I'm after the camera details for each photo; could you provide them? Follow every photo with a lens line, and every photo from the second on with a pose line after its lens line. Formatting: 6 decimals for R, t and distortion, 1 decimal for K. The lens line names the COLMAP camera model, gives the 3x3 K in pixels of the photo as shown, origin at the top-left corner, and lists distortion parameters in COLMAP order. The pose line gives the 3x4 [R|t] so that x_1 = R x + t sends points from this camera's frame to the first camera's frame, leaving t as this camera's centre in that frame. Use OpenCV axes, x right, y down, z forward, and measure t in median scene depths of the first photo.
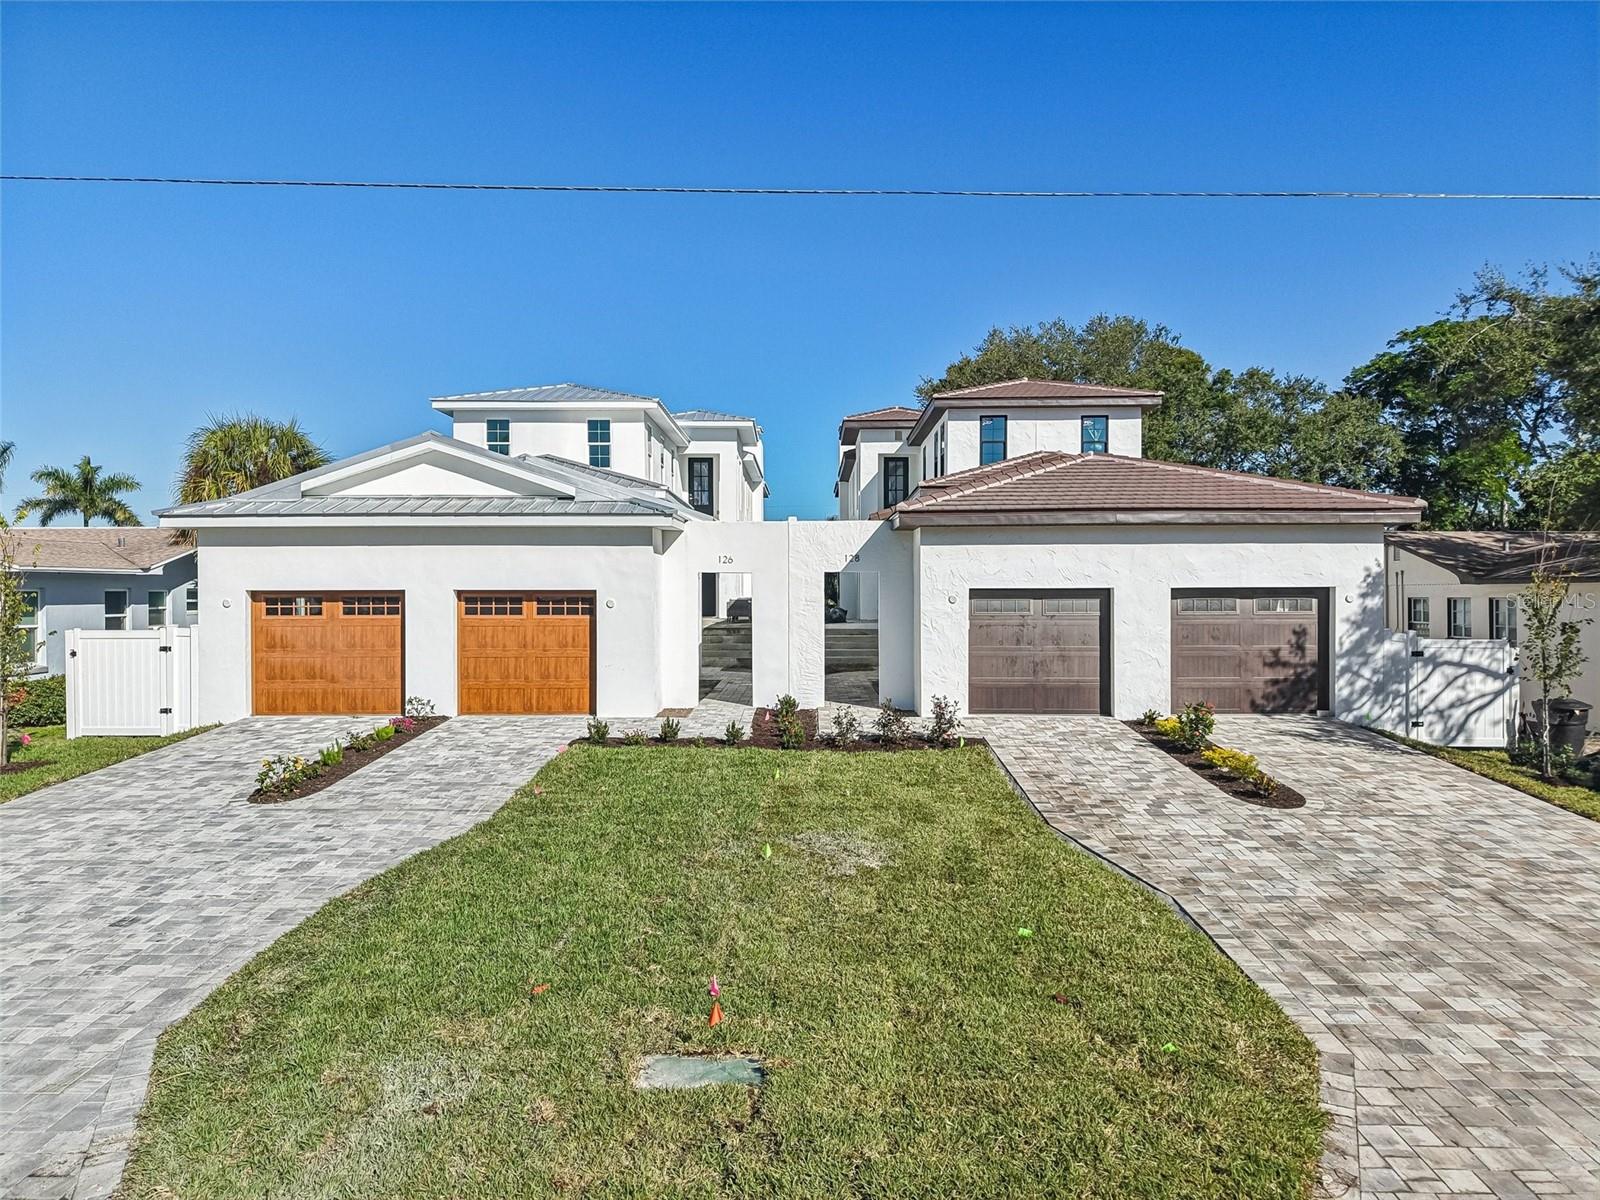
lens RADIAL K [[1109.3, 0, 792.4], [0, 1109.3, 599.9], [0, 0, 1]] dist [0.020827, -0.014431]
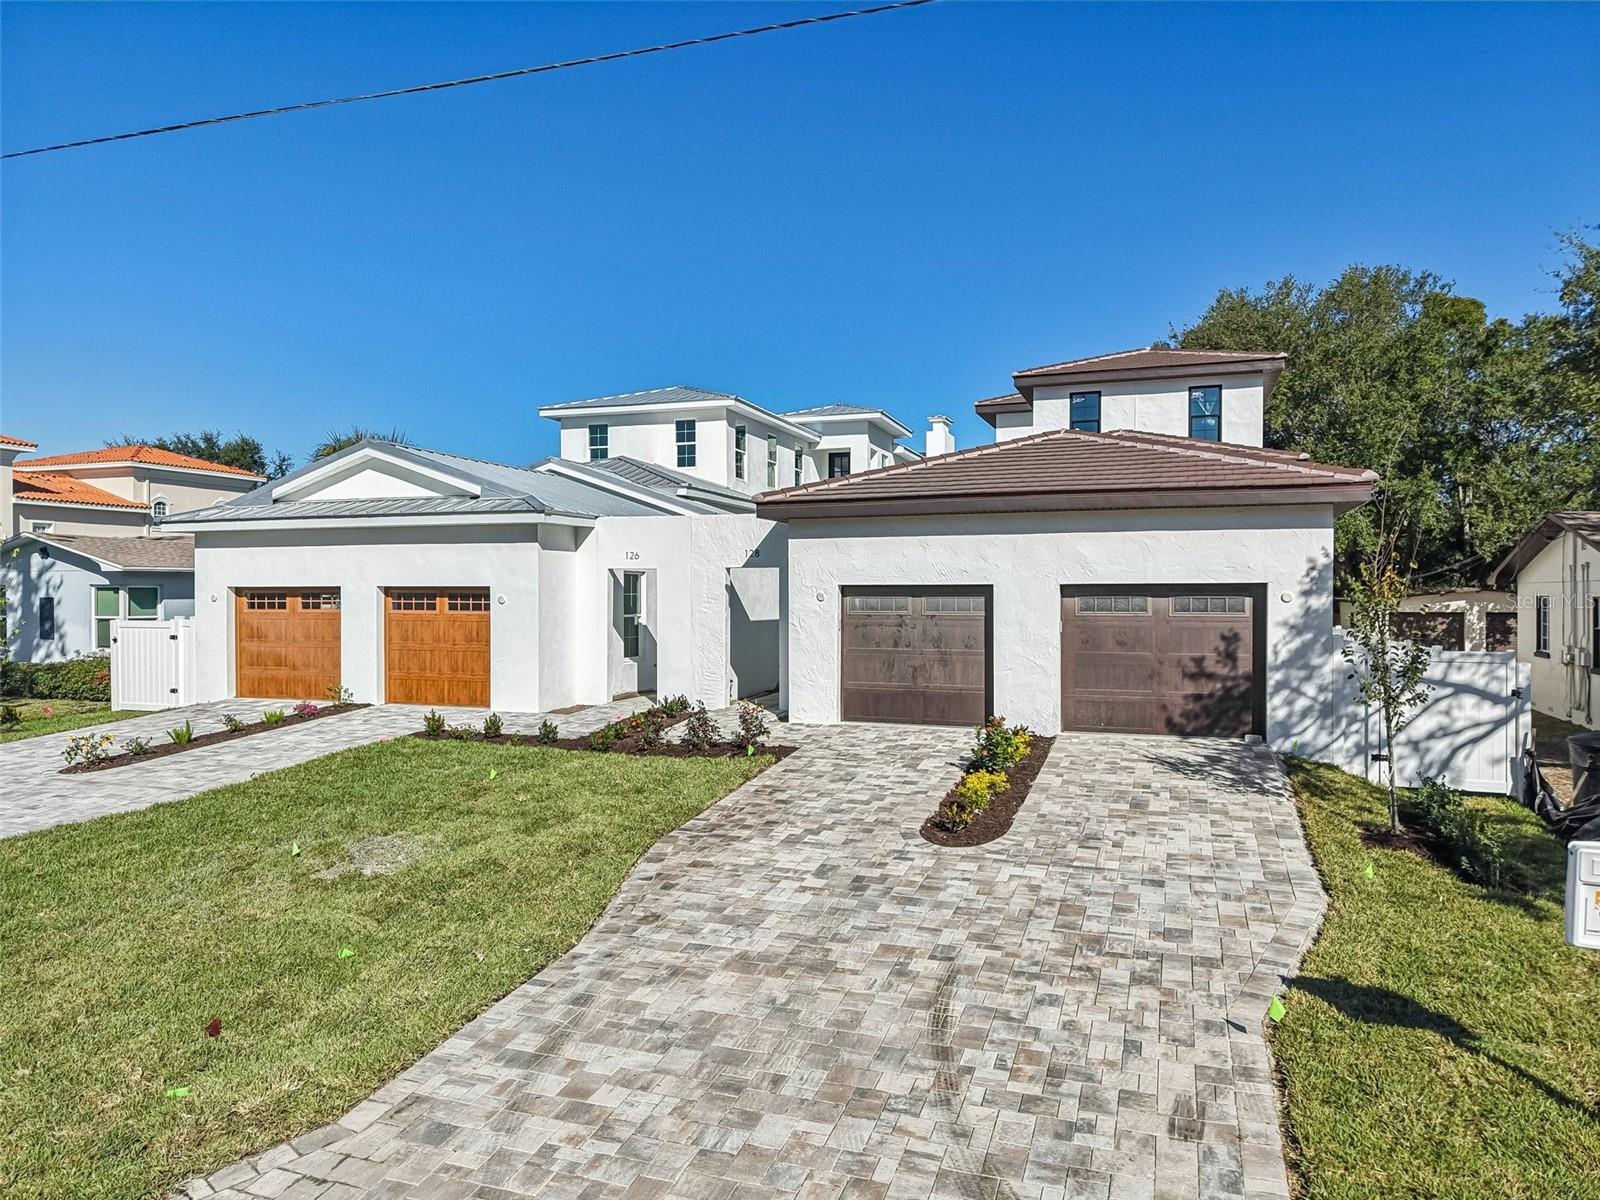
lens RADIAL K [[1109.3, 0, 794.6], [0, 1109.3, 598.0], [0, 0, 1]] dist [0.020827, -0.014431]
pose [[0.942585, 0.003423, -0.333948, 0.428167], [-0.003203, 0.999994, 0.001208, -0.000437], [0.333950, -0.000069, 0.942591, 0.121619]]
